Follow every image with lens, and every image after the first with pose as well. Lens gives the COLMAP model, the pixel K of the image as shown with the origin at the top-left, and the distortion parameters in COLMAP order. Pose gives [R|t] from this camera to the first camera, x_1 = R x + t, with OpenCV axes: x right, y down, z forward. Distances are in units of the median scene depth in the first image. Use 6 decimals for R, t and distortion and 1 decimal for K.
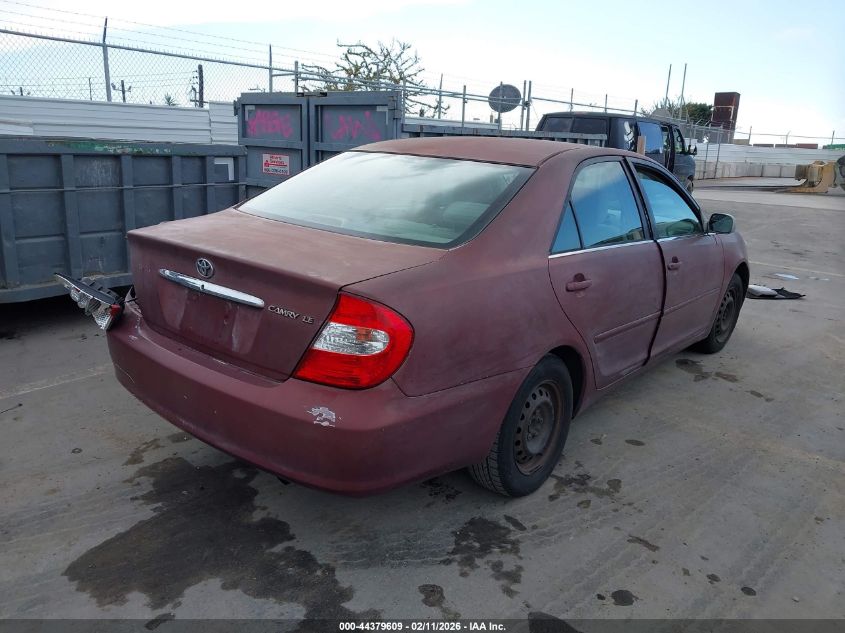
lens RADIAL K [[666.1, 0, 422.5], [0, 666.1, 316.5], [0, 0, 1]] dist [-0.005994, -0.002622]
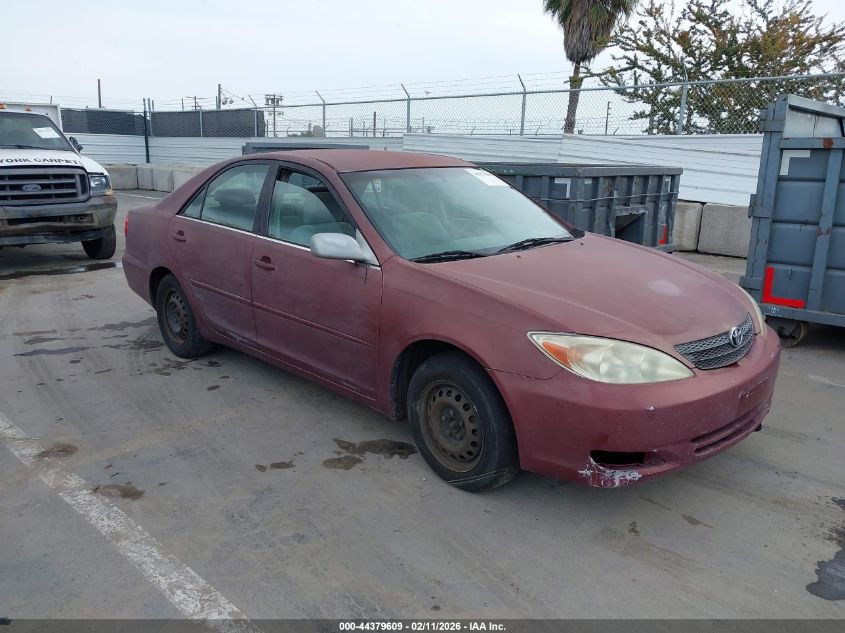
lens RADIAL K [[666.1, 0, 422.5], [0, 666.1, 316.5], [0, 0, 1]] dist [-0.005994, -0.002622]
pose [[-0.096989, 0.201706, -0.974632, 1.140669], [-0.276349, 0.935287, 0.221064, -0.246568], [0.956151, 0.290779, -0.034971, 1.073162]]
